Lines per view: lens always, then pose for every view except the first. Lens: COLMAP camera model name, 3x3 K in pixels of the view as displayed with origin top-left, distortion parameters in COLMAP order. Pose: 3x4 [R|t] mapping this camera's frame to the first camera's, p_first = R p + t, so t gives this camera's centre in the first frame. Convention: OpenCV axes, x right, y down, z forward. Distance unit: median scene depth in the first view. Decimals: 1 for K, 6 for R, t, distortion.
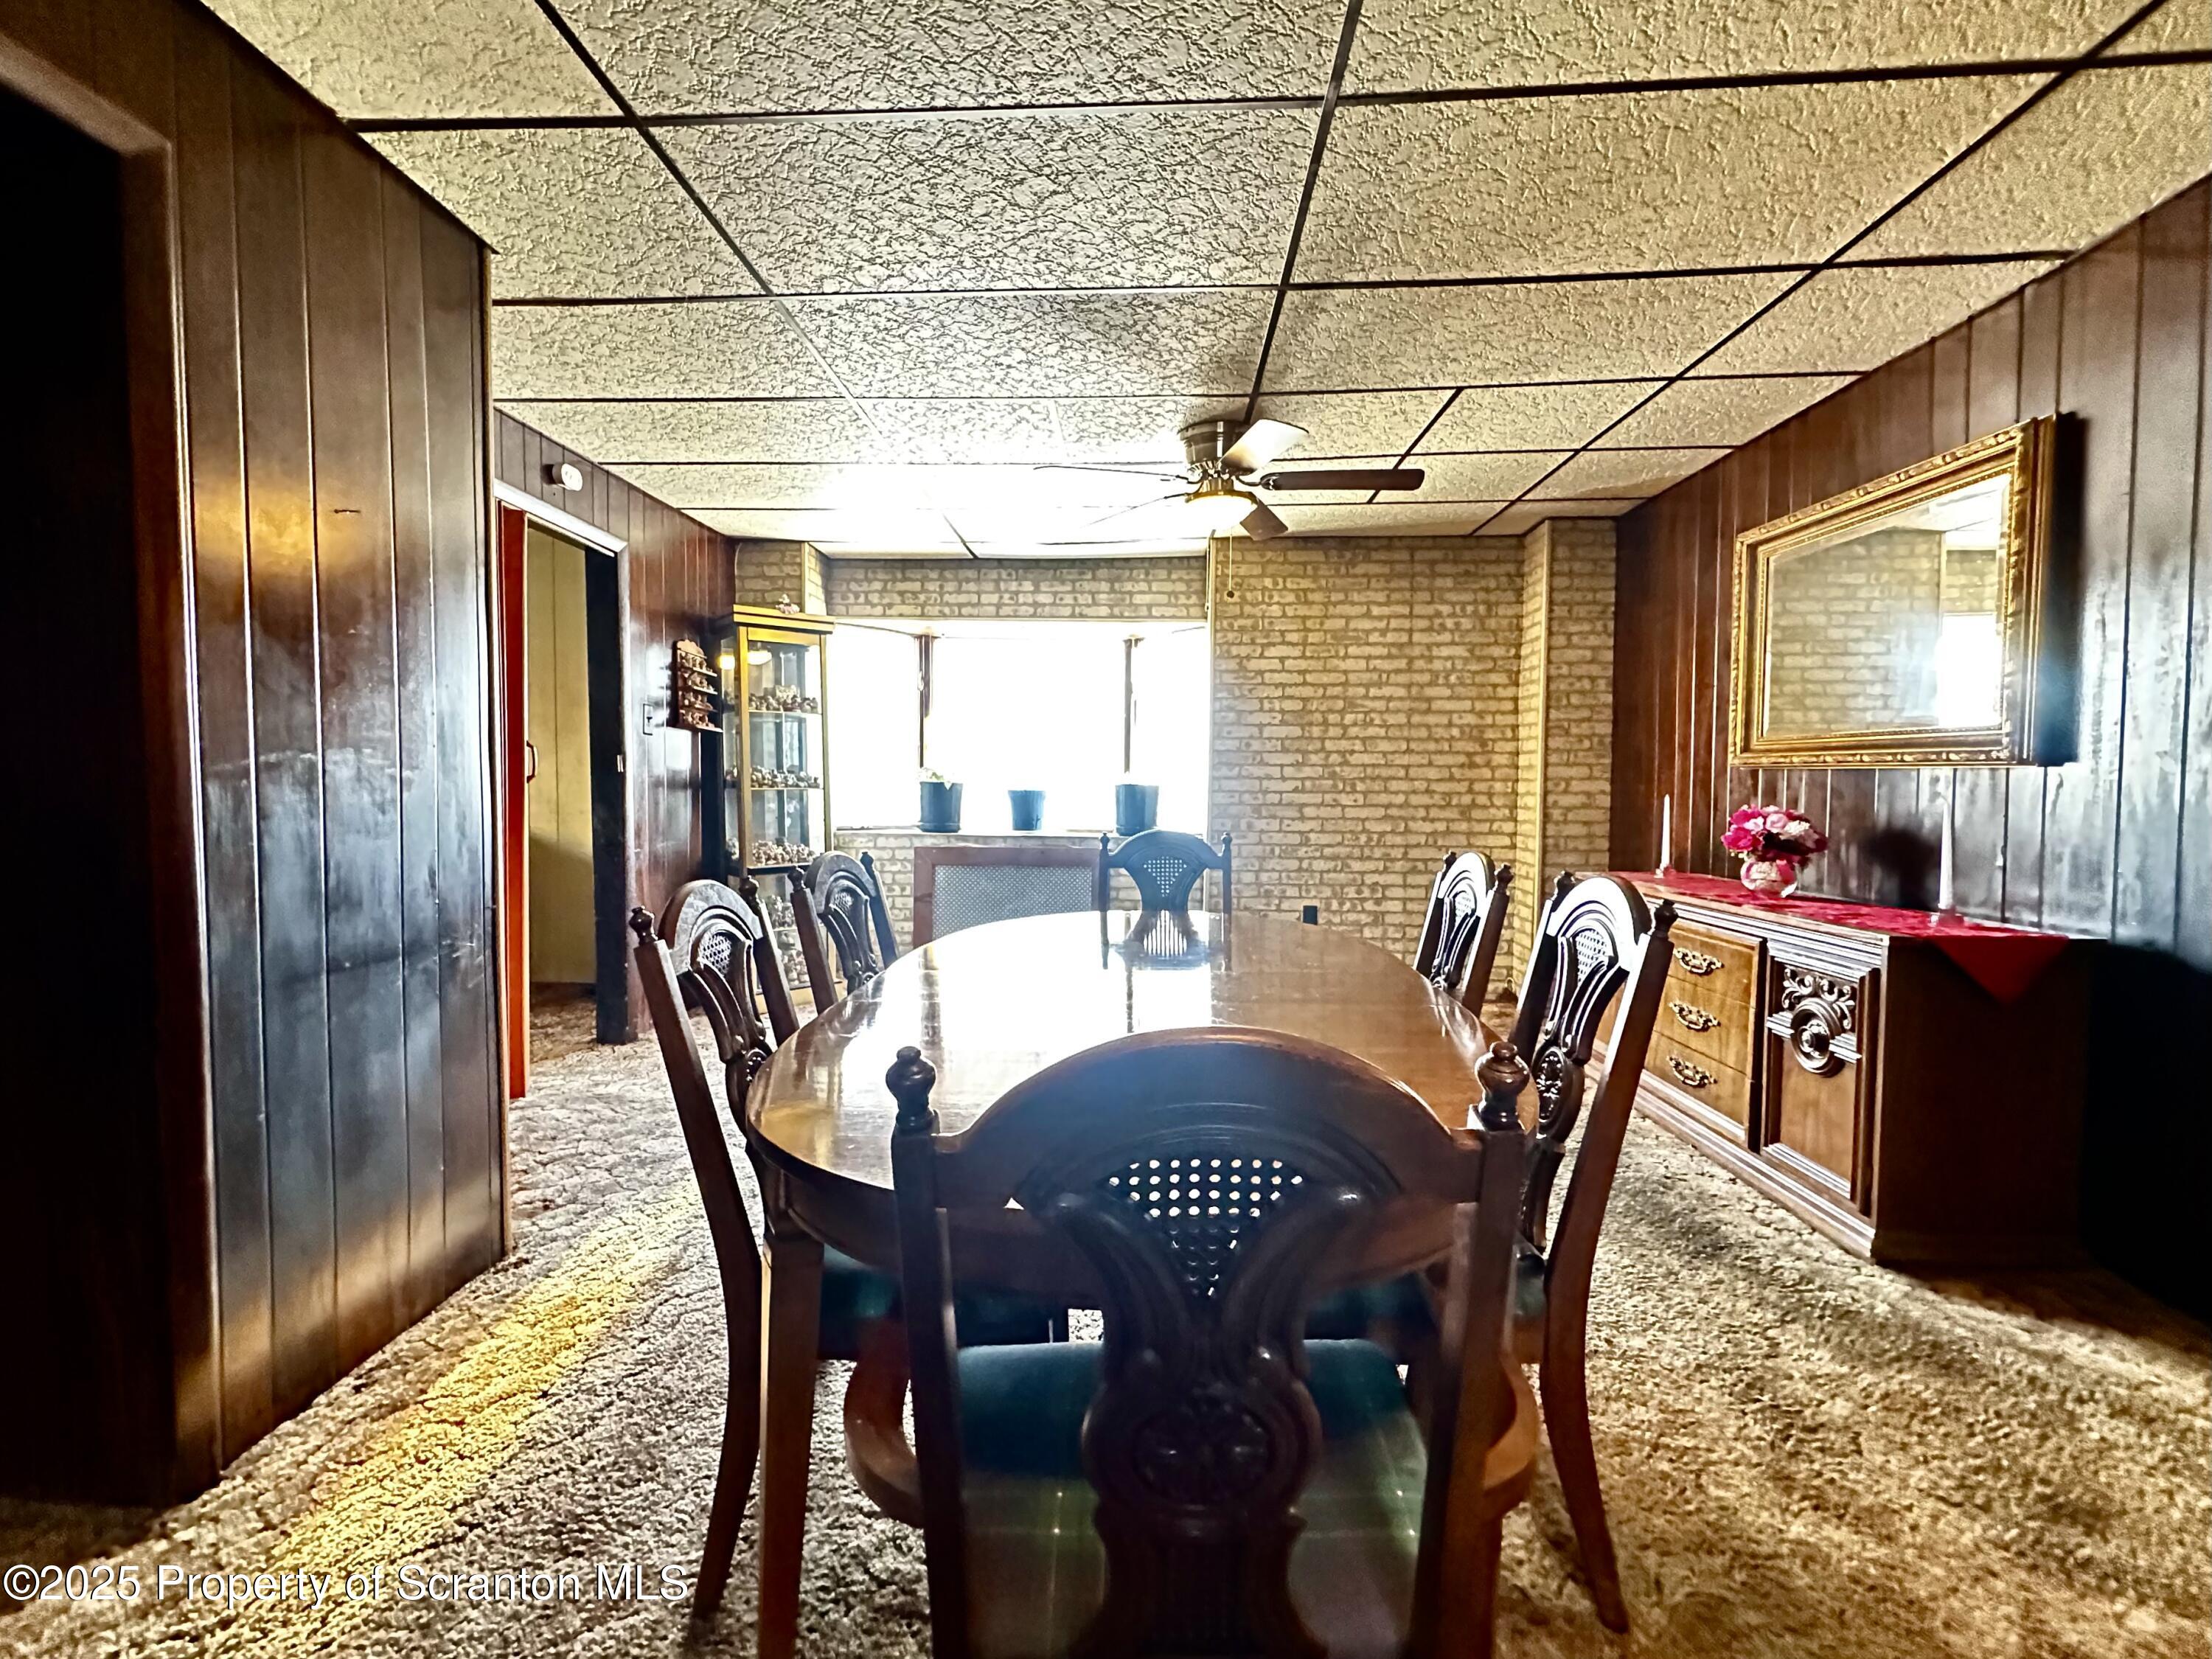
lens RADIAL K [[873.3, 0, 1101.7], [0, 873.3, 823.2], [0, 0, 1]] dist [-0.001088, 0.000122]
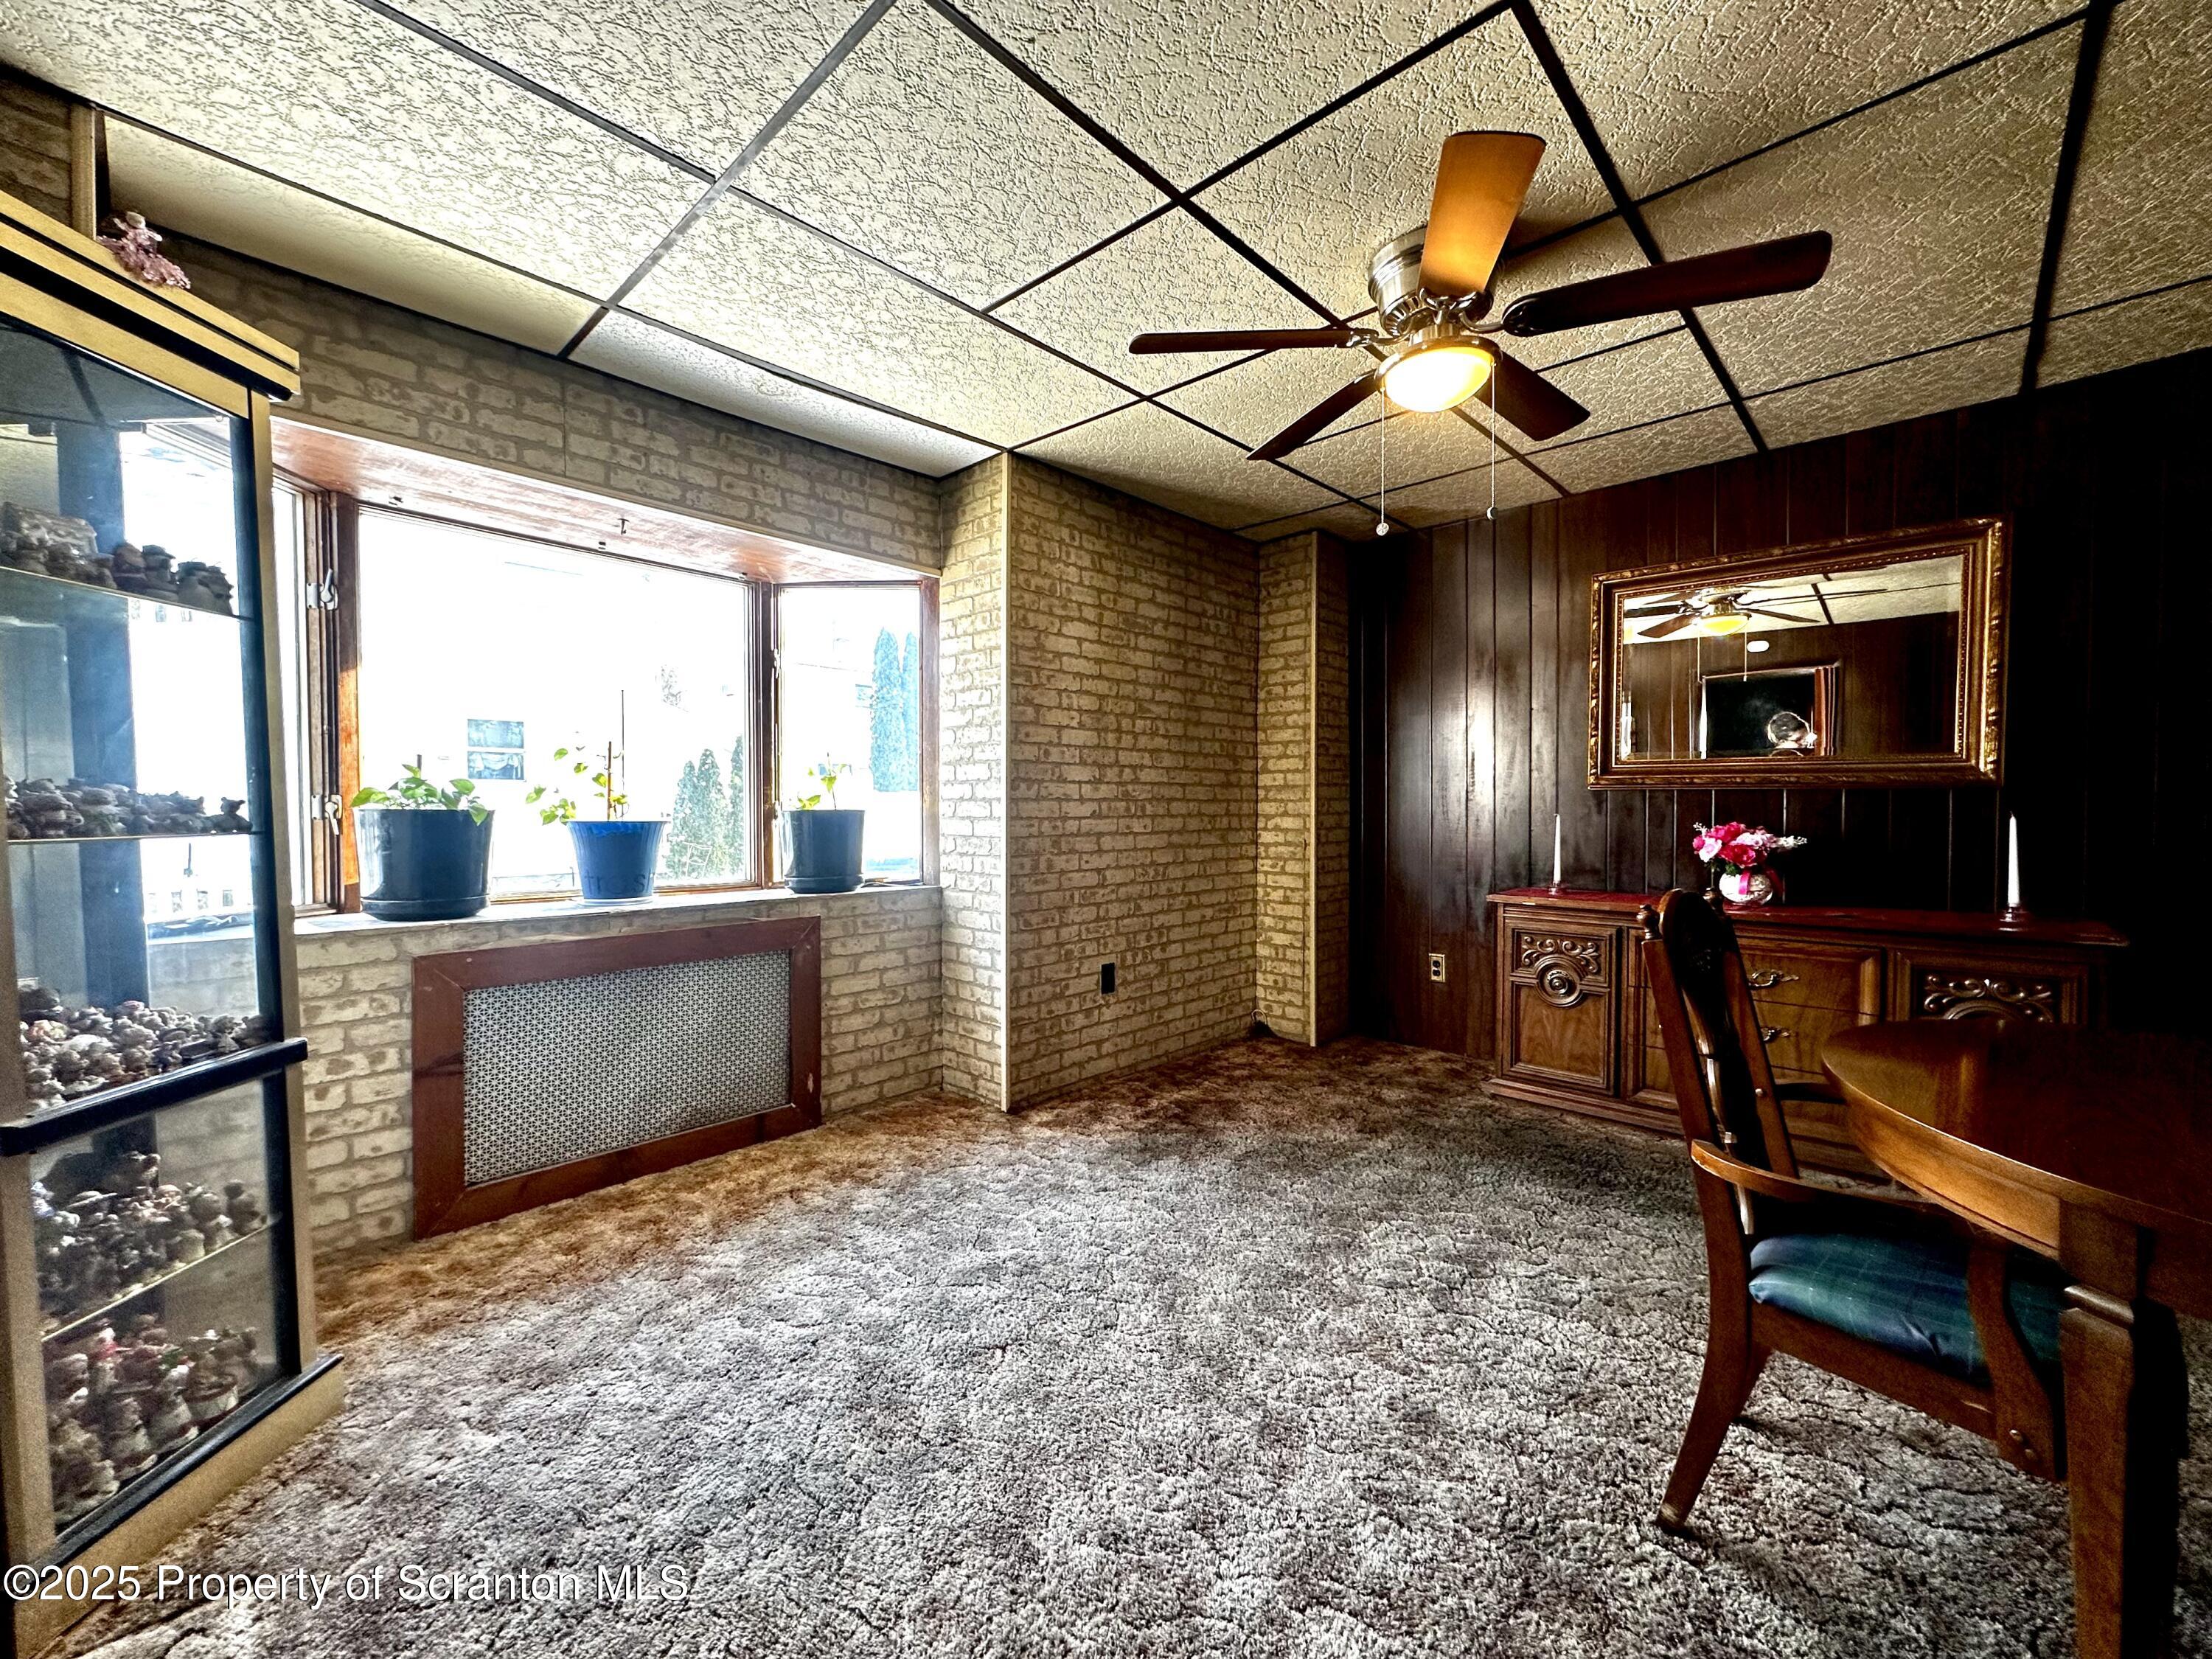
lens RADIAL K [[873.3, 0, 1114.3], [0, 873.3, 825.4], [0, 0, 1]] dist [-0.001088, 0.000122]
pose [[0.665115, -0.025020, 0.746322, -0.335479], [0.039730, 0.999209, -0.001910, -0.026649], [-0.745683, 0.030922, 0.665583, 0.481017]]
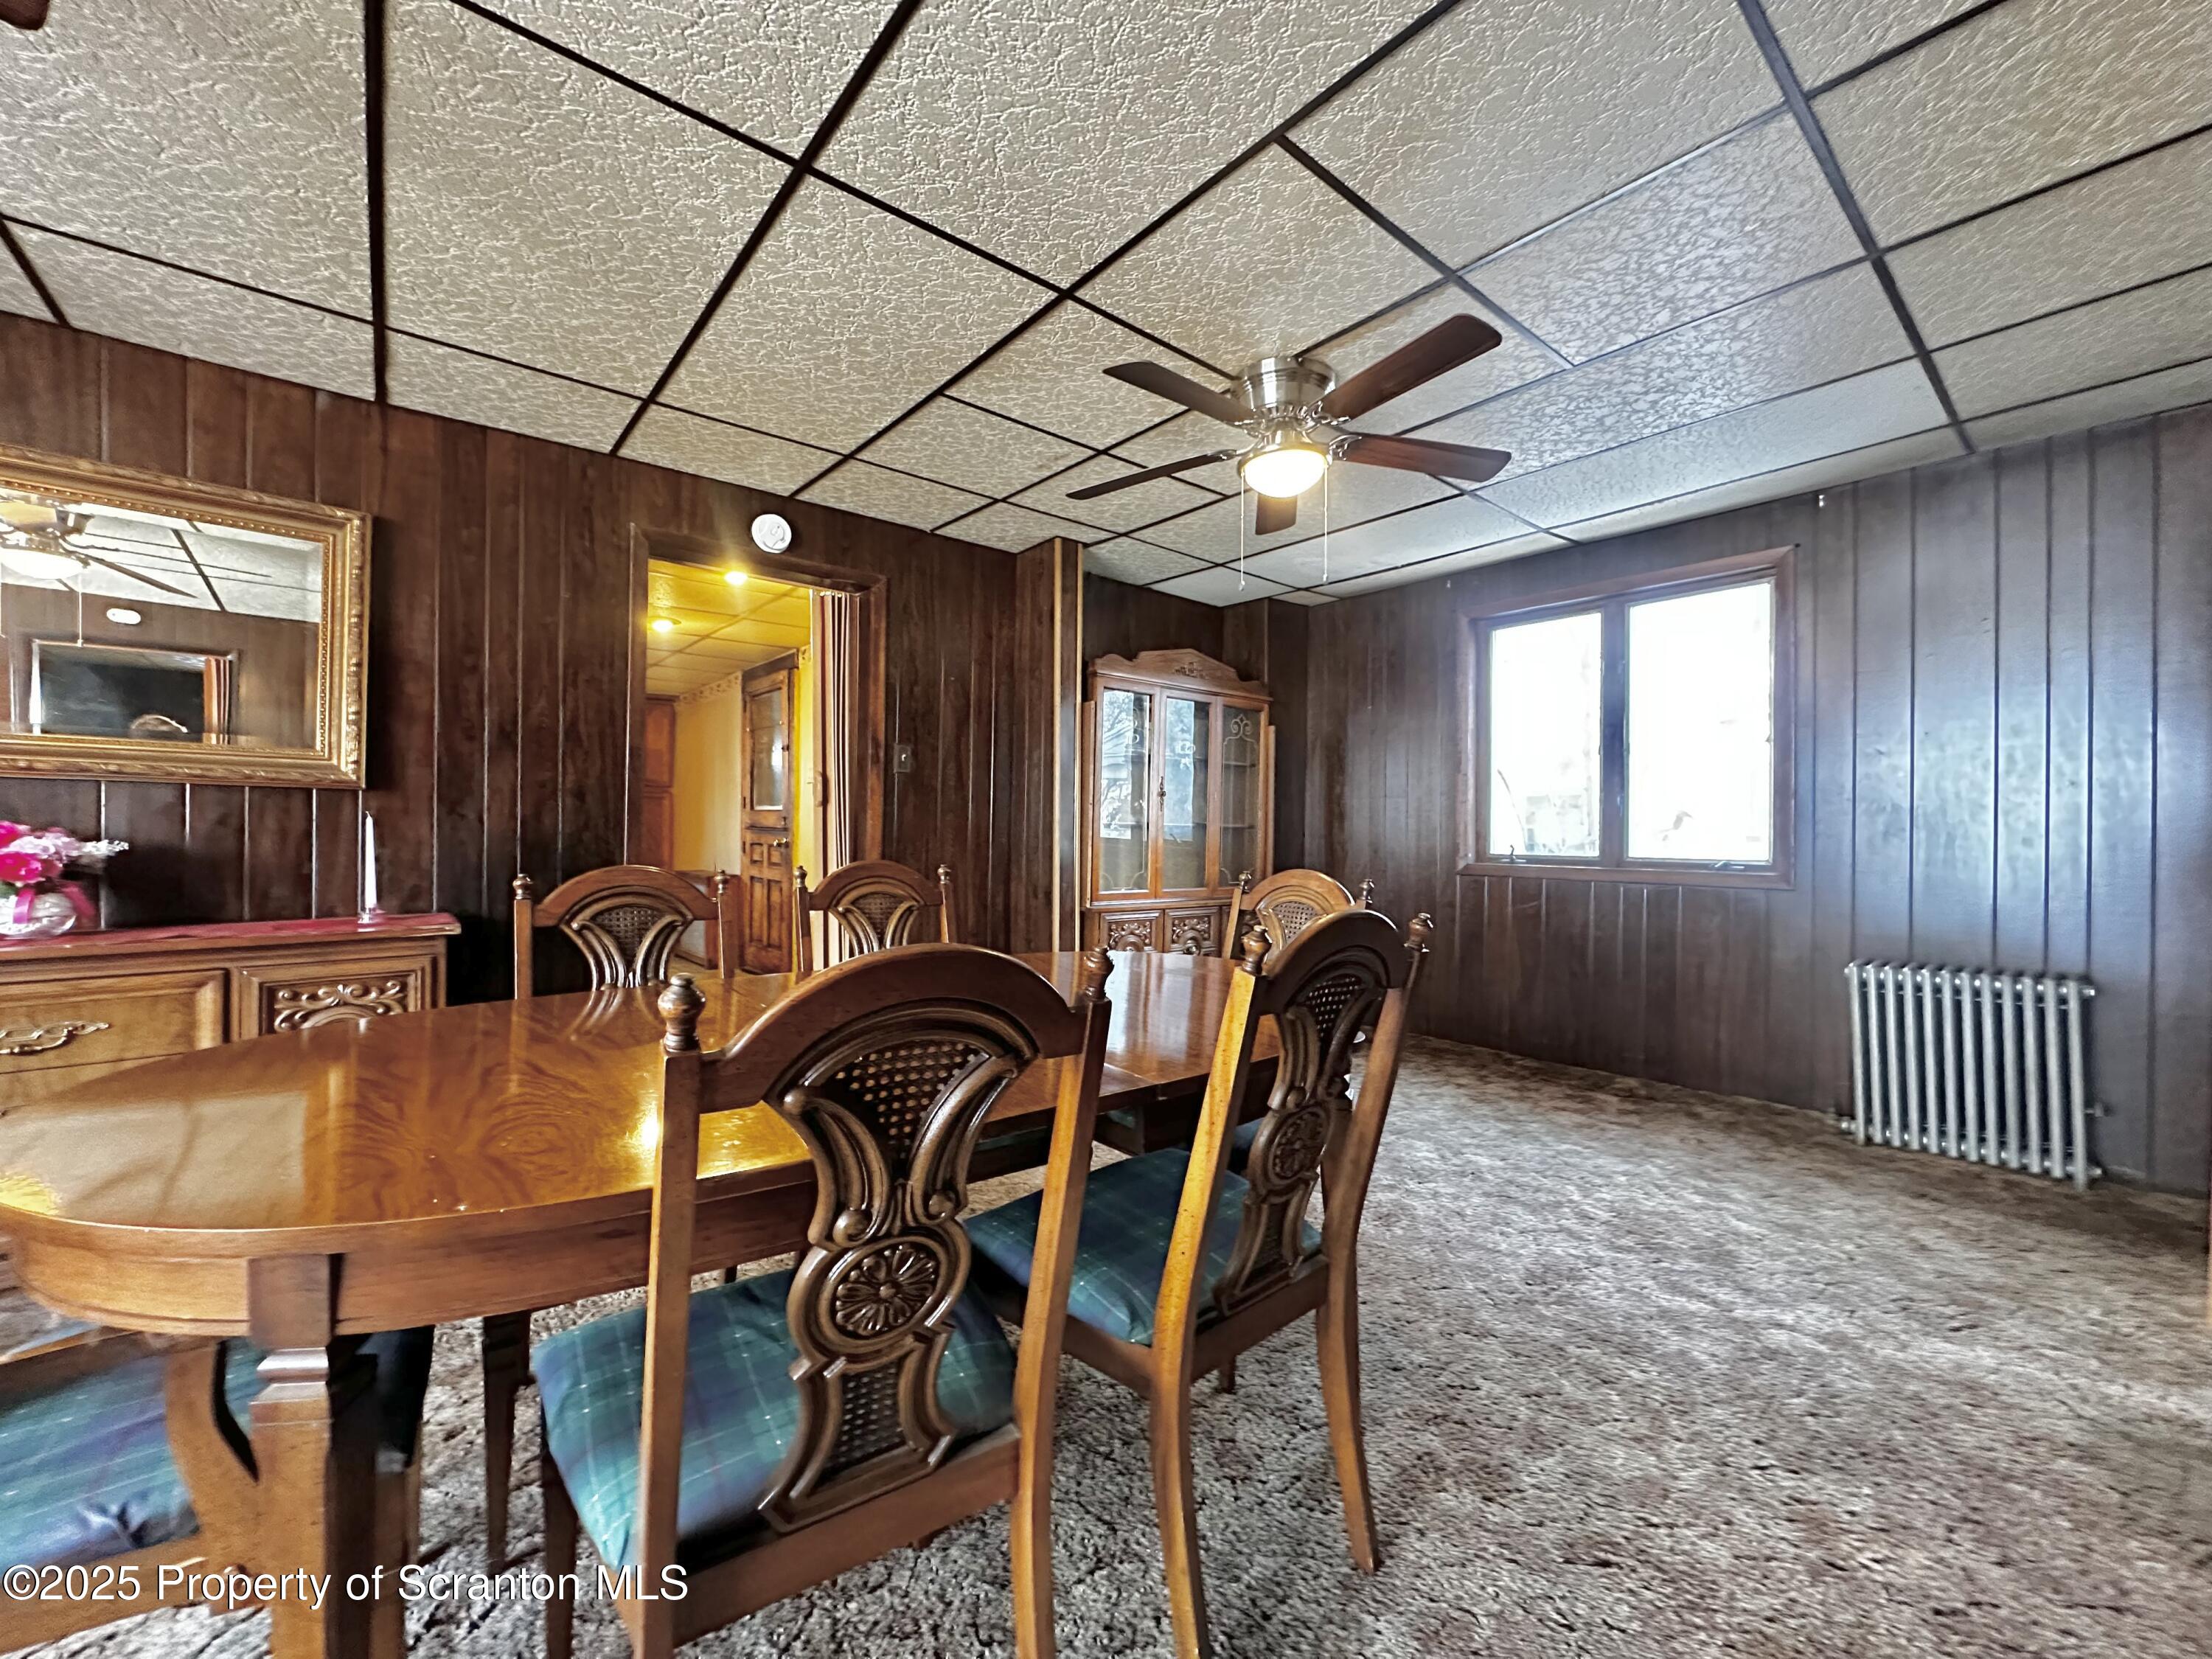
lens RADIAL K [[873.3, 0, 1110.4], [0, 873.3, 826.6], [0, 0, 1]] dist [-0.001088, 0.000122]
pose [[-0.670120, -0.010755, 0.742175, -0.266717], [0.019303, 0.999304, 0.031911, -0.012552], [-0.742001, 0.035710, -0.669446, 0.445040]]
